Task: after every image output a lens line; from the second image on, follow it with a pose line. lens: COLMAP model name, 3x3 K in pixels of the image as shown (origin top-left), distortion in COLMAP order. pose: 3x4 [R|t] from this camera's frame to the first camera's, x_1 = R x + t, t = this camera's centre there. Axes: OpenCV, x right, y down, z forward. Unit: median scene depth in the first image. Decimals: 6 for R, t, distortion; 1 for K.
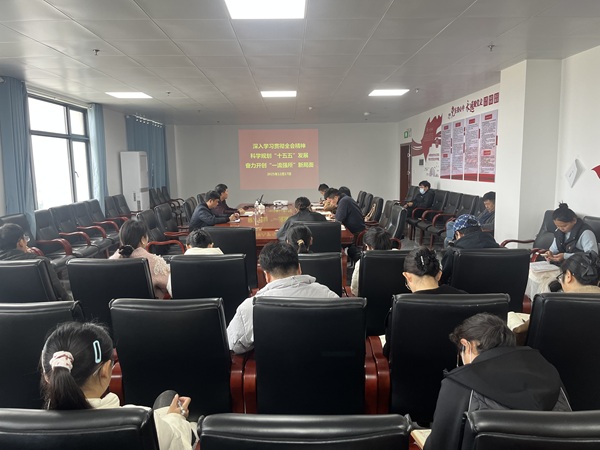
lens RADIAL K [[460.0, 0, 298.7], [0, 460.0, 226.2], [0, 0, 1]] dist [-0.007431, -0.003002]
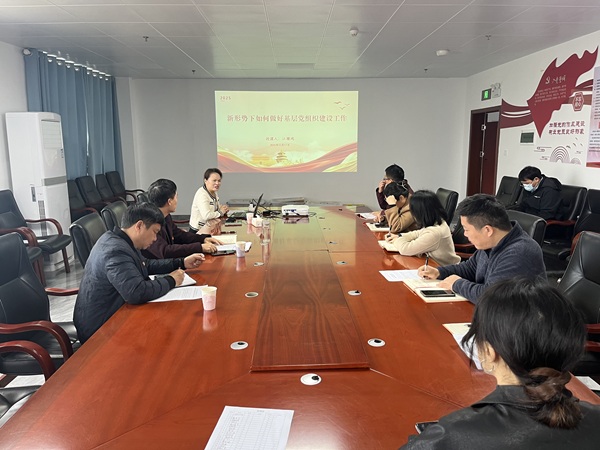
lens RADIAL K [[460.0, 0, 301.1], [0, 460.0, 222.3], [0, 0, 1]] dist [-0.007431, -0.003002]
pose [[0.999939, 0.010373, -0.003875, -0.026957], [-0.010202, 0.999074, 0.041802, -0.053278], [0.004305, -0.041760, 0.999118, 0.418085]]
